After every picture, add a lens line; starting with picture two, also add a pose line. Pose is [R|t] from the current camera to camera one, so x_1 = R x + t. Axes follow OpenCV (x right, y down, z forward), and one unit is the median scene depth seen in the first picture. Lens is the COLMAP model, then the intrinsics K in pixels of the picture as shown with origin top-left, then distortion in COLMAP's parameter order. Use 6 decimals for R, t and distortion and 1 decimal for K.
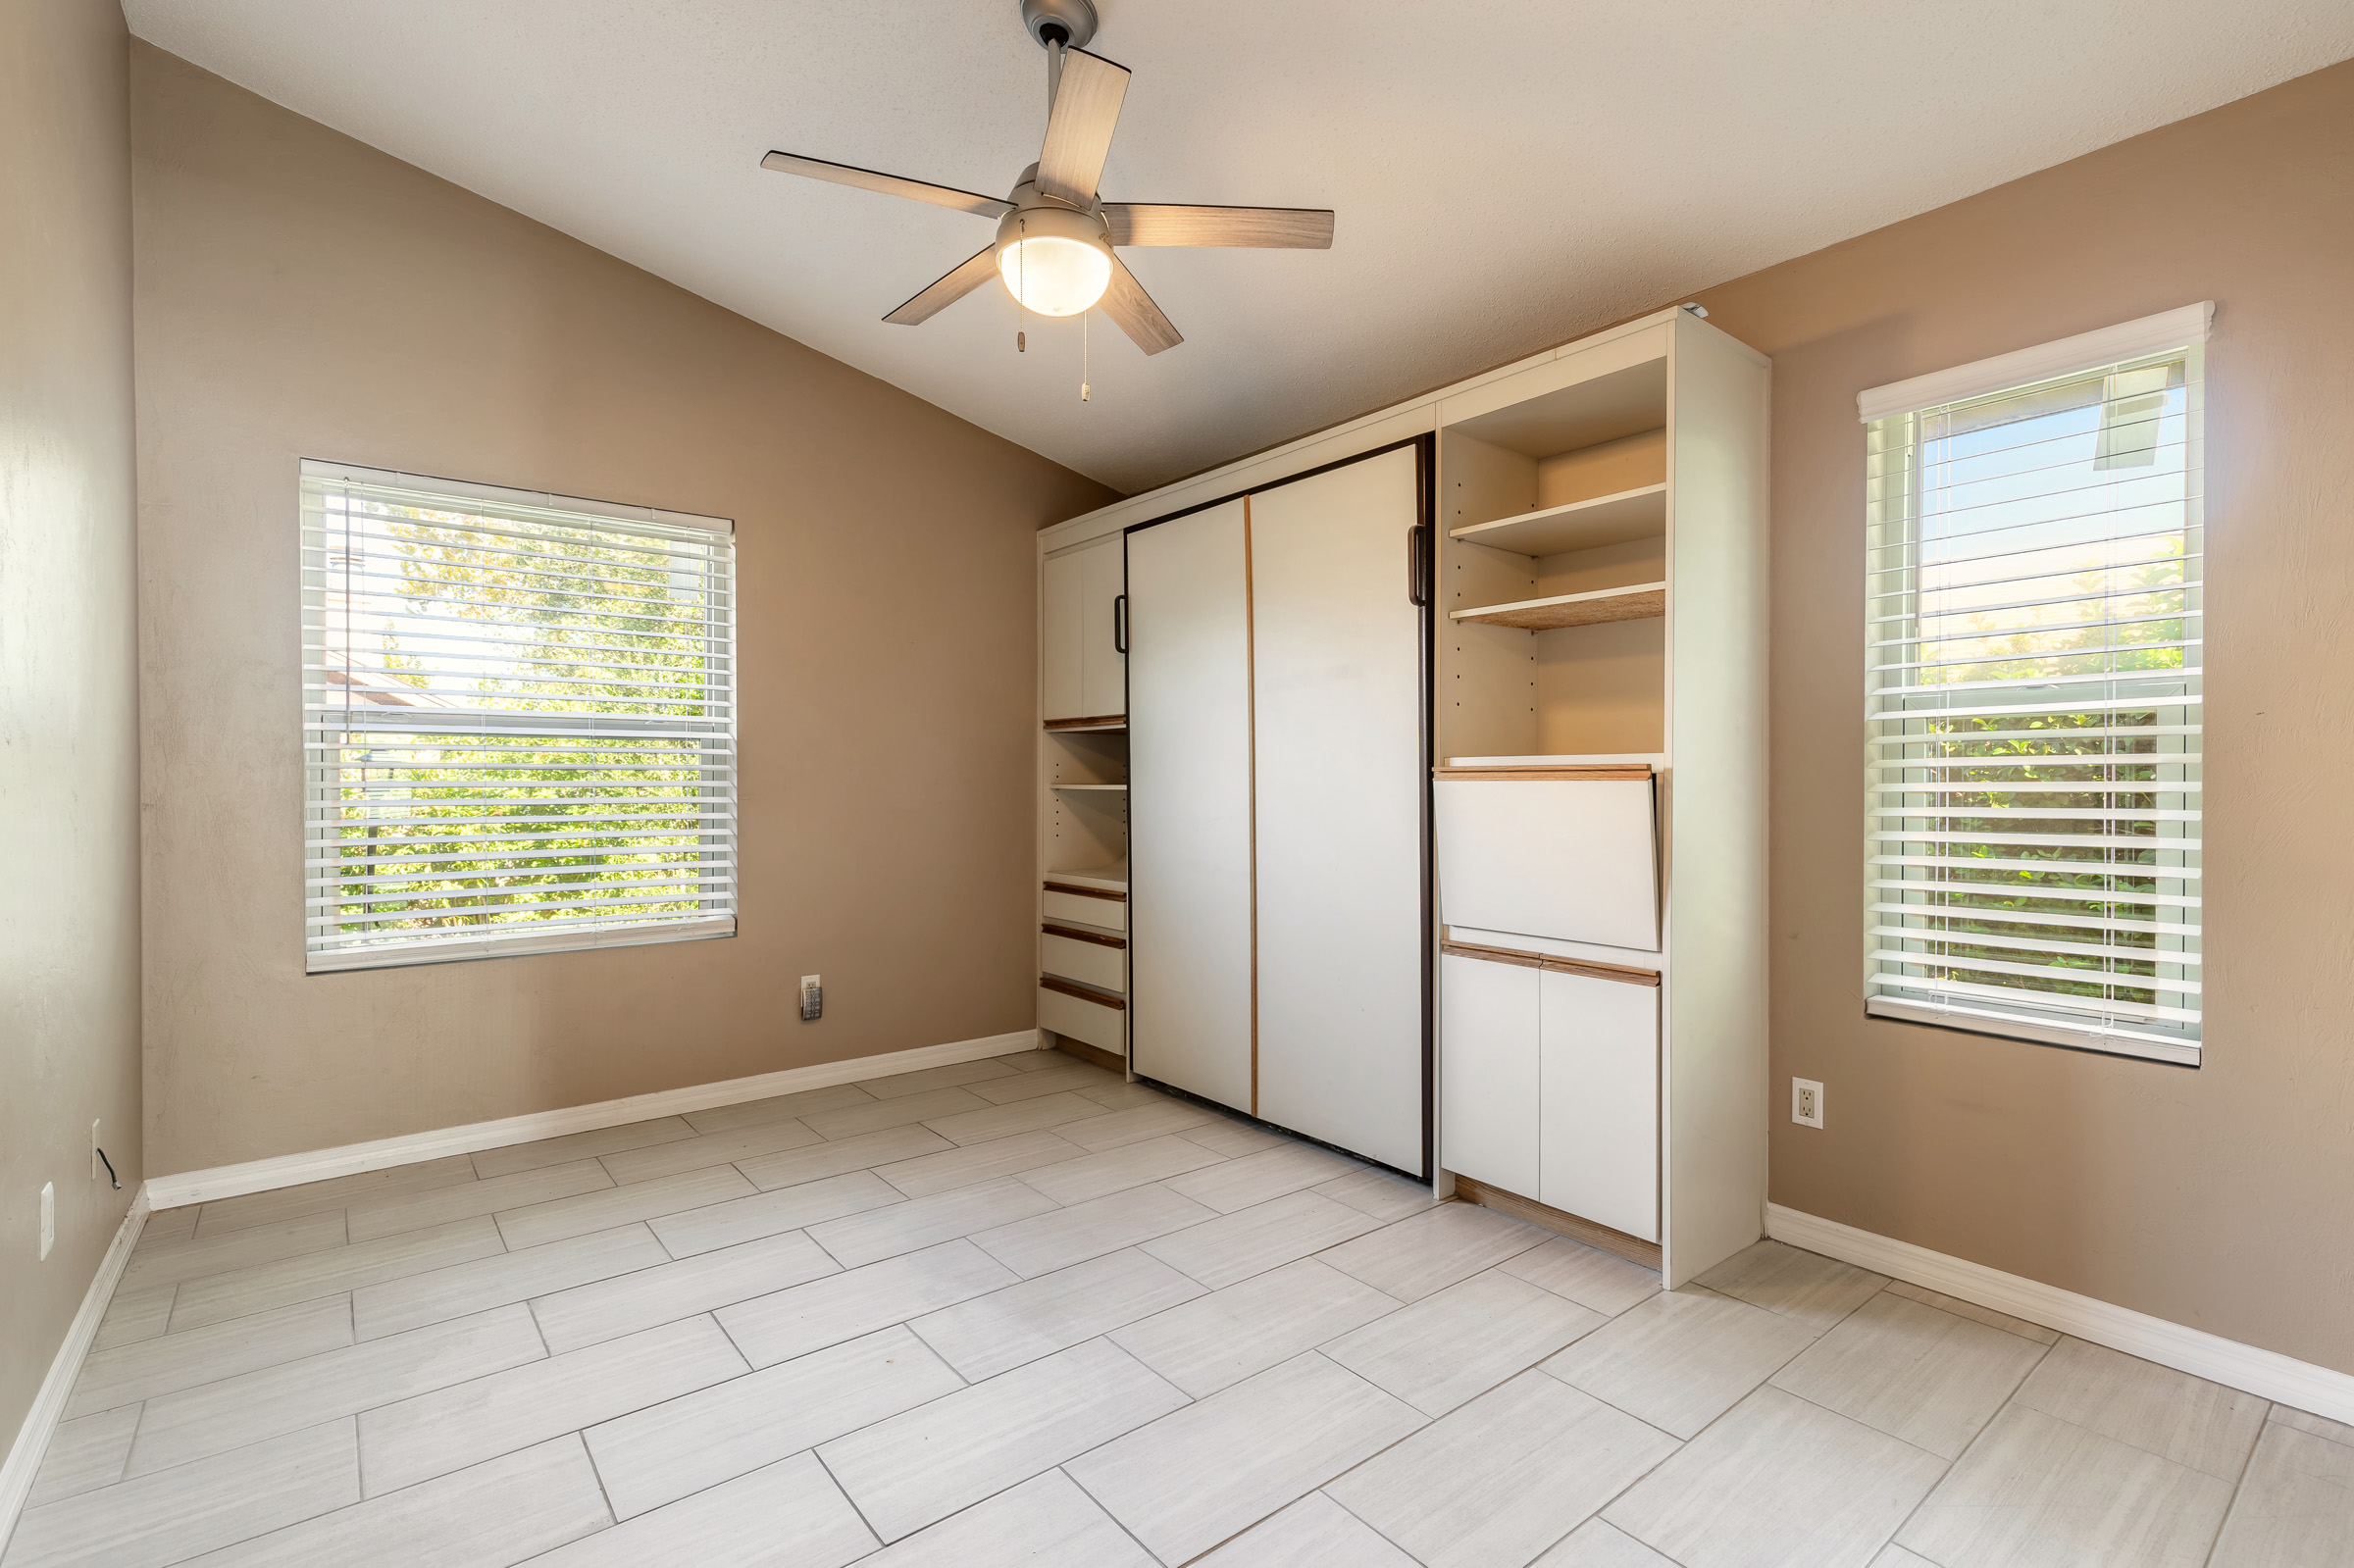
lens RADIAL K [[1059.6, 0, 1175.4], [0, 1059.6, 787.5], [0, 0, 1]] dist [0.002572, -0.000019]
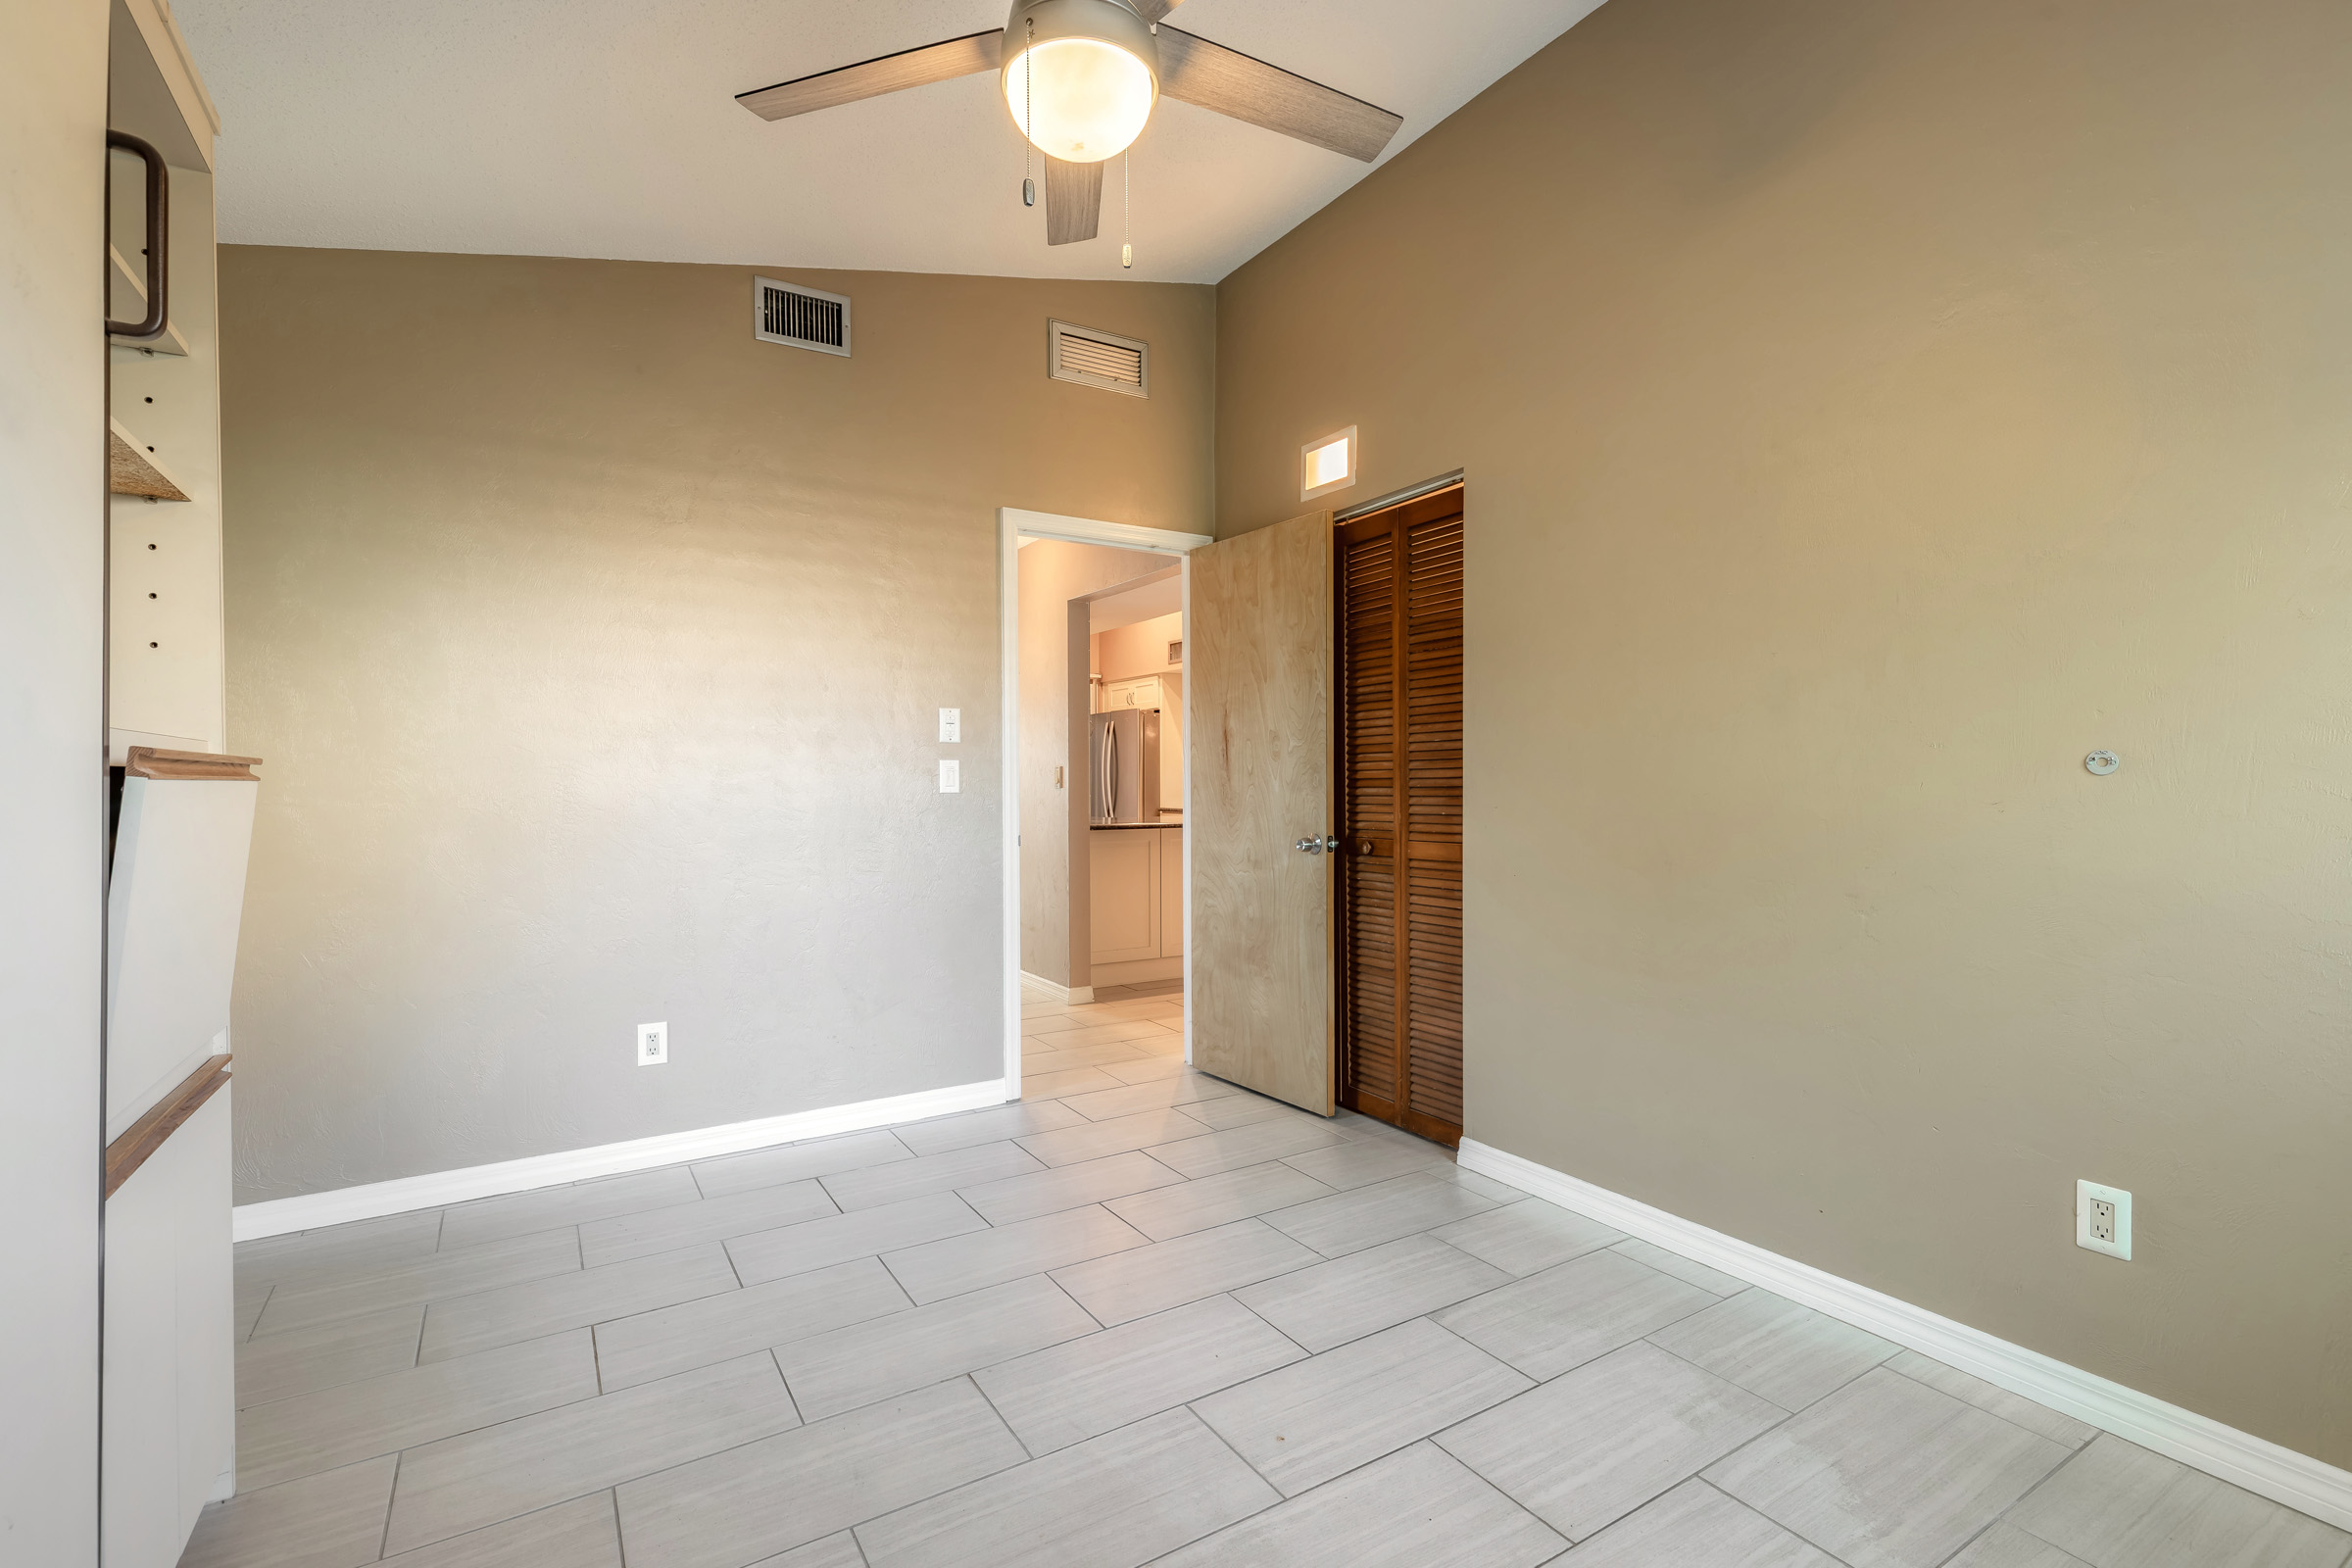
lens RADIAL K [[1058.8, 0, 1175.5], [0, 1058.8, 782.6], [0, 0, 1]] dist [0.002572, -0.000019]
pose [[-0.992935, 0.002918, 0.118621, -0.286488], [0.002947, 0.999996, 0.000072, -0.003619], [-0.118621, 0.000421, -0.992940, 1.867857]]
